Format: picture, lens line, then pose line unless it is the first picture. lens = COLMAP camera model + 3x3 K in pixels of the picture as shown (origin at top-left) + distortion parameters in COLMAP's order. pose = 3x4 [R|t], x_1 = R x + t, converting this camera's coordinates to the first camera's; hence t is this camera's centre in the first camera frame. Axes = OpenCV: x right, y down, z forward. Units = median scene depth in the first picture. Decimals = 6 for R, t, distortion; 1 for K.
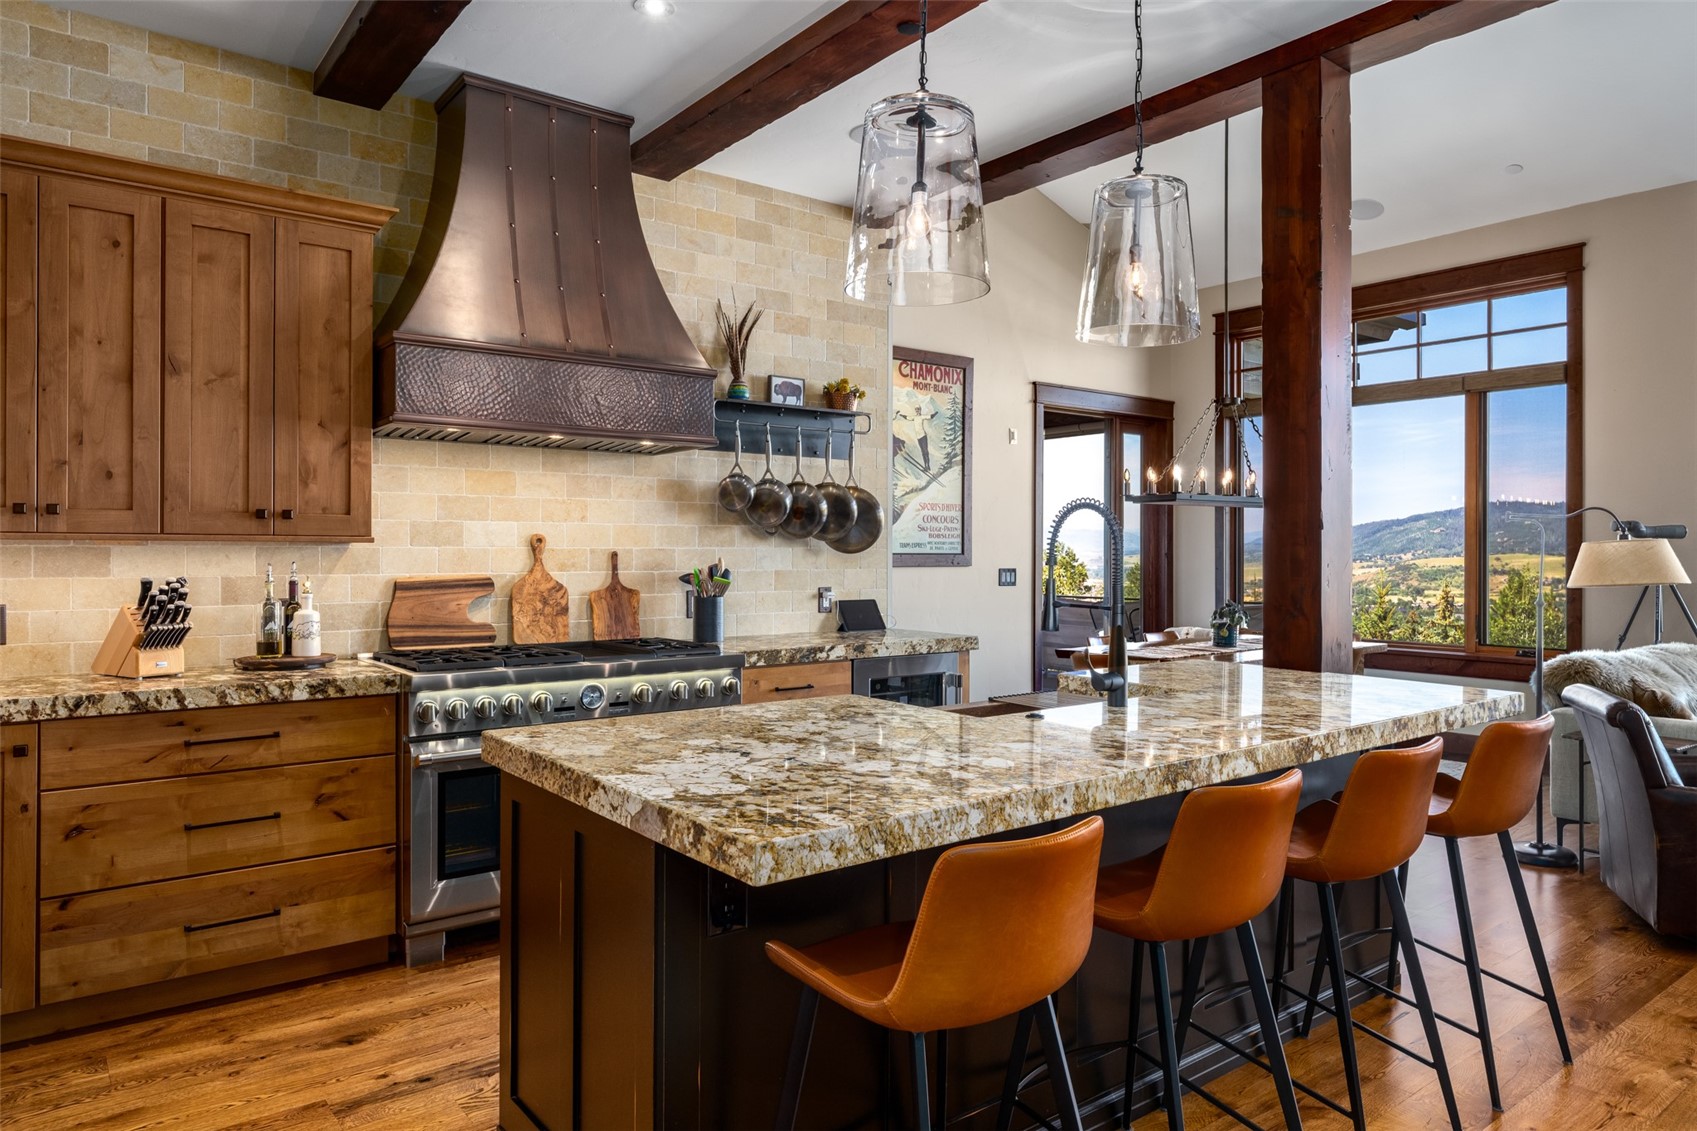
lens RADIAL K [[1083.1, 0, 860.0], [0, 1083.1, 556.9], [0, 0, 1]] dist [-0.027468, -0.000933]
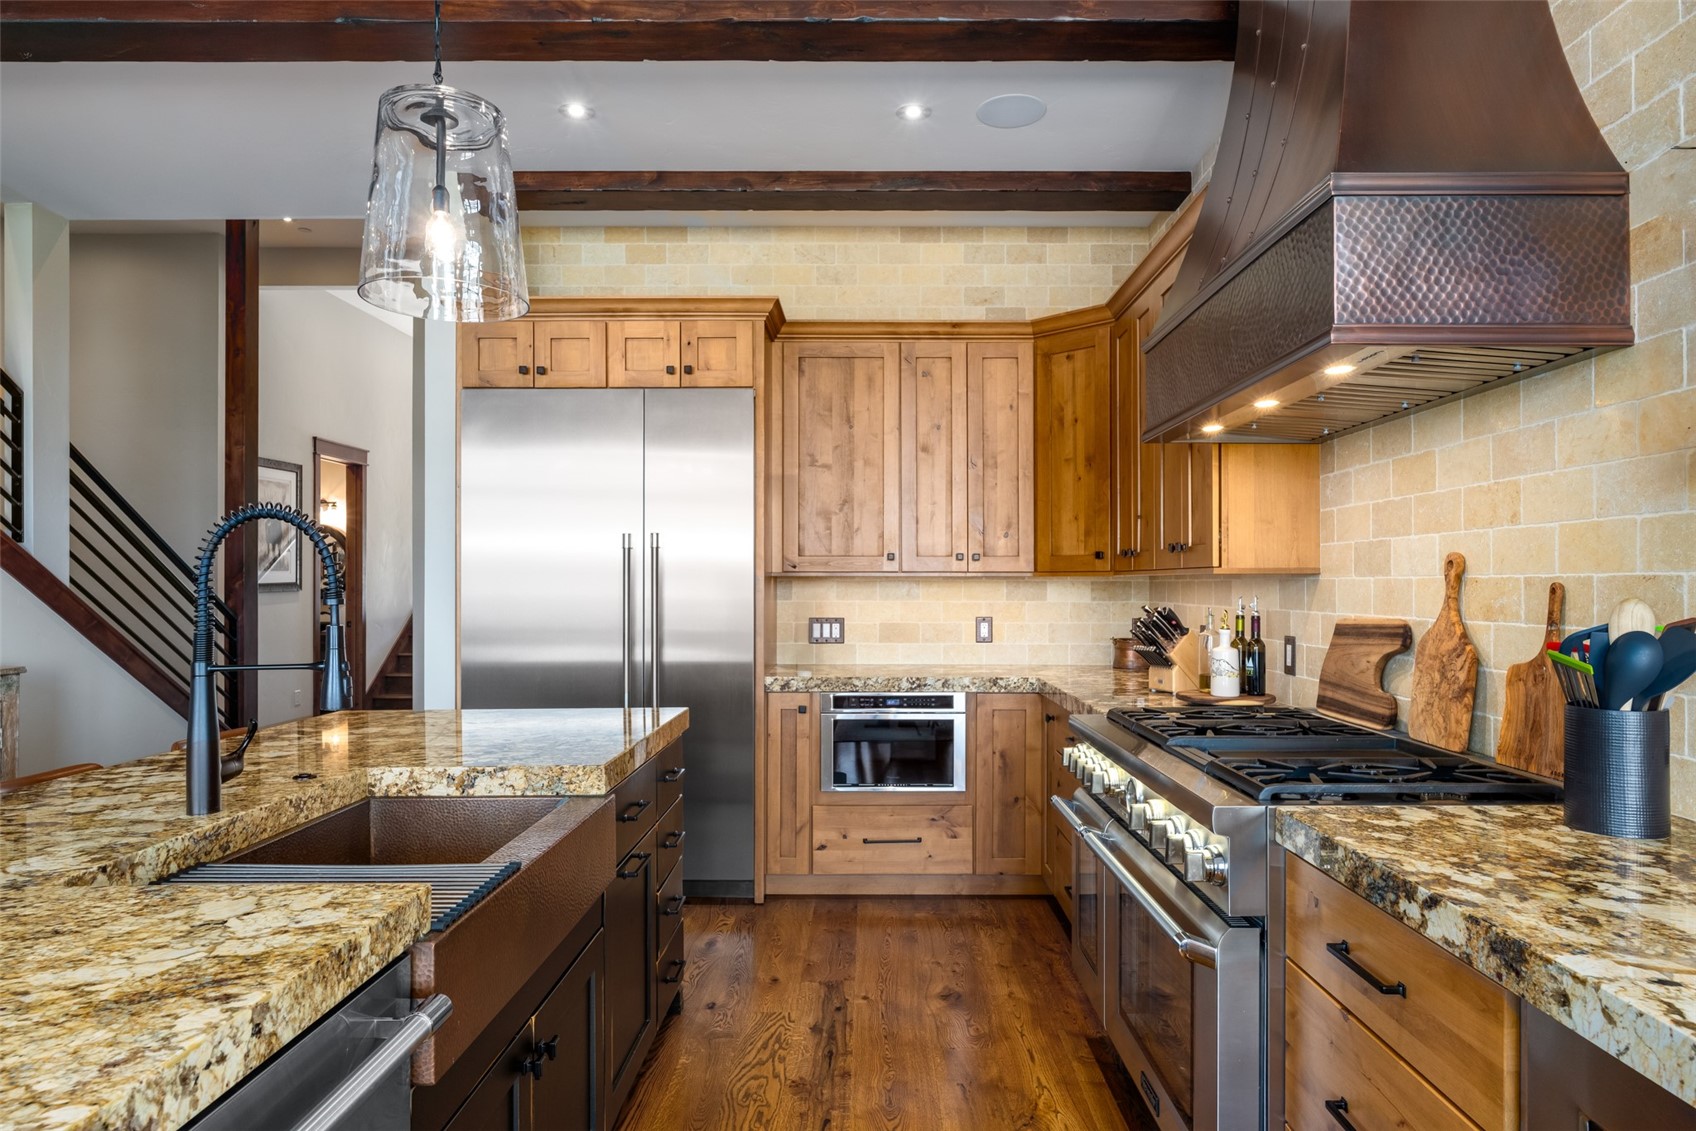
lens RADIAL K [[982.8, 0, 859.1], [0, 982.8, 573.1], [0, 0, 1]] dist [-0.001804, 0.000224]
pose [[-0.618483, -0.009925, -0.785735, 0.296378], [-0.003144, 0.999943, -0.010156, -0.004317], [0.785792, -0.003811, -0.618479, 1.067739]]
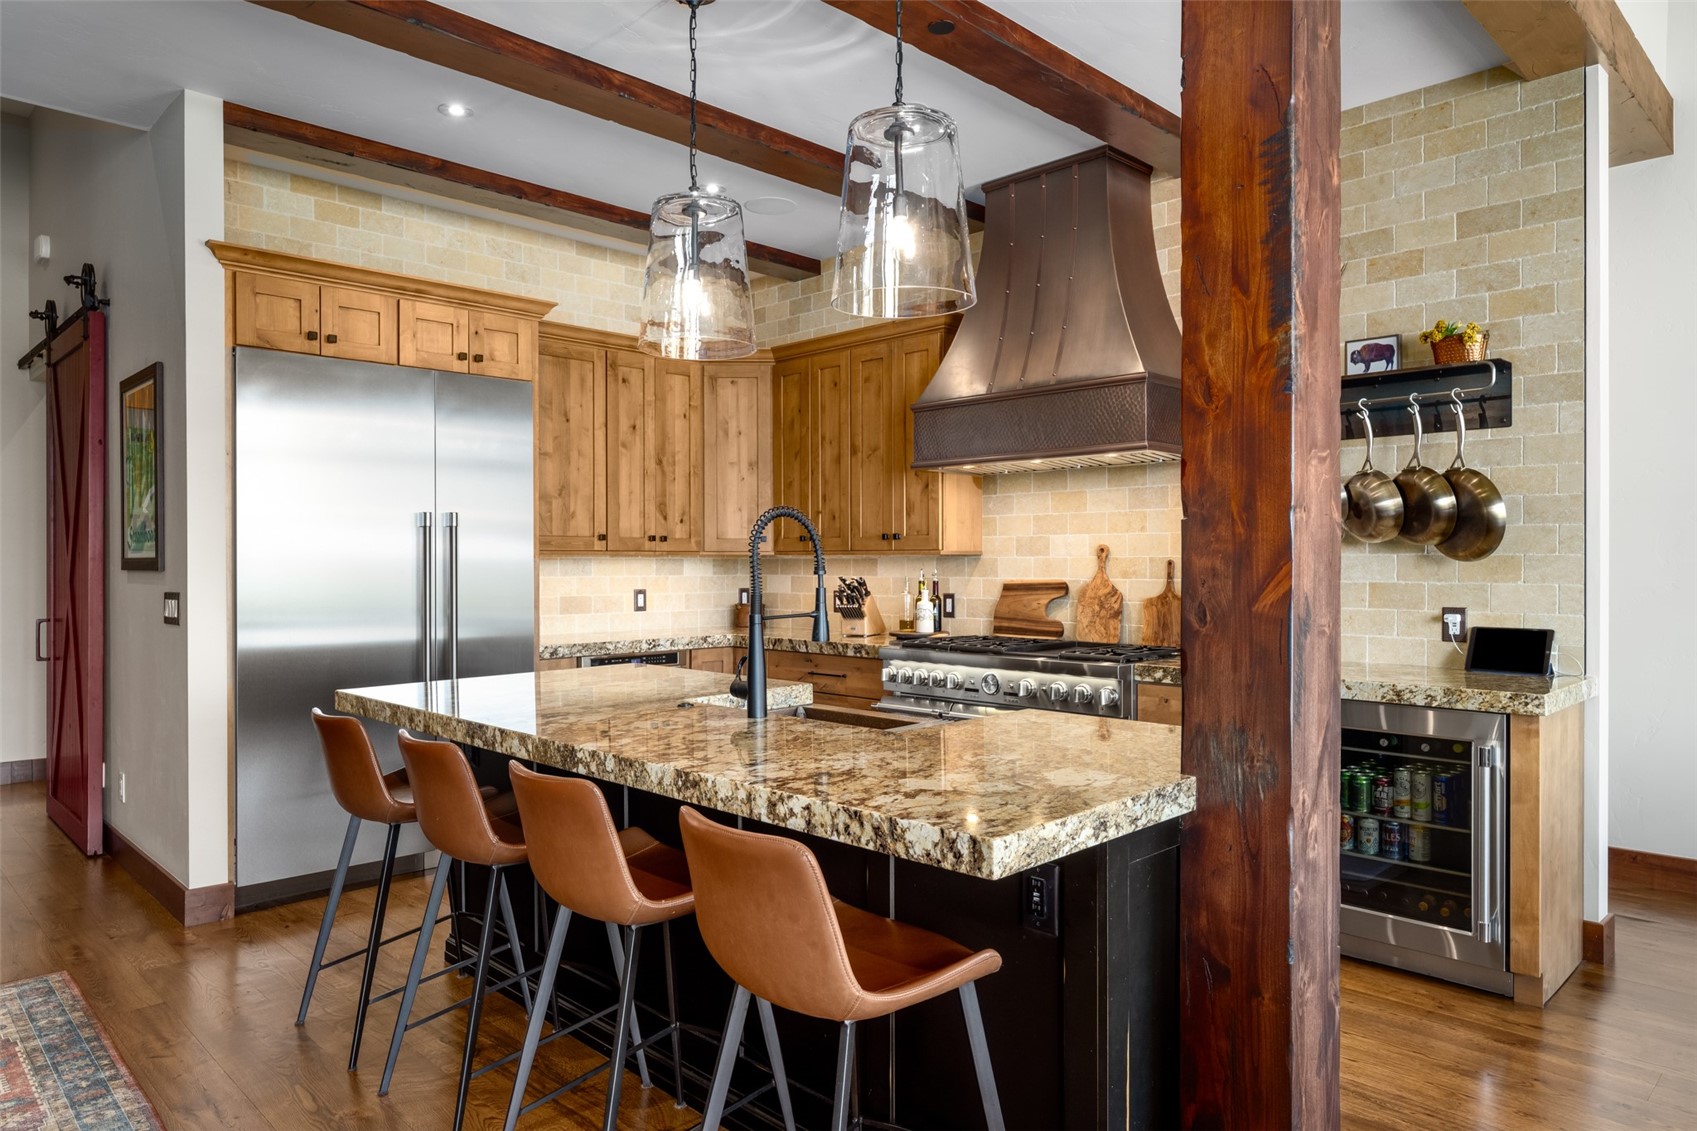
lens RADIAL K [[1068.9, 0, 838.6], [0, 1068.9, 561.2], [0, 0, 1]] dist [-0.000786, -0.000416]
pose [[0.106366, -0.000757, -0.994327, 0.766570], [-0.000539, 1.000000, -0.000819, -0.002917], [0.994327, 0.000623, 0.106365, 0.608386]]
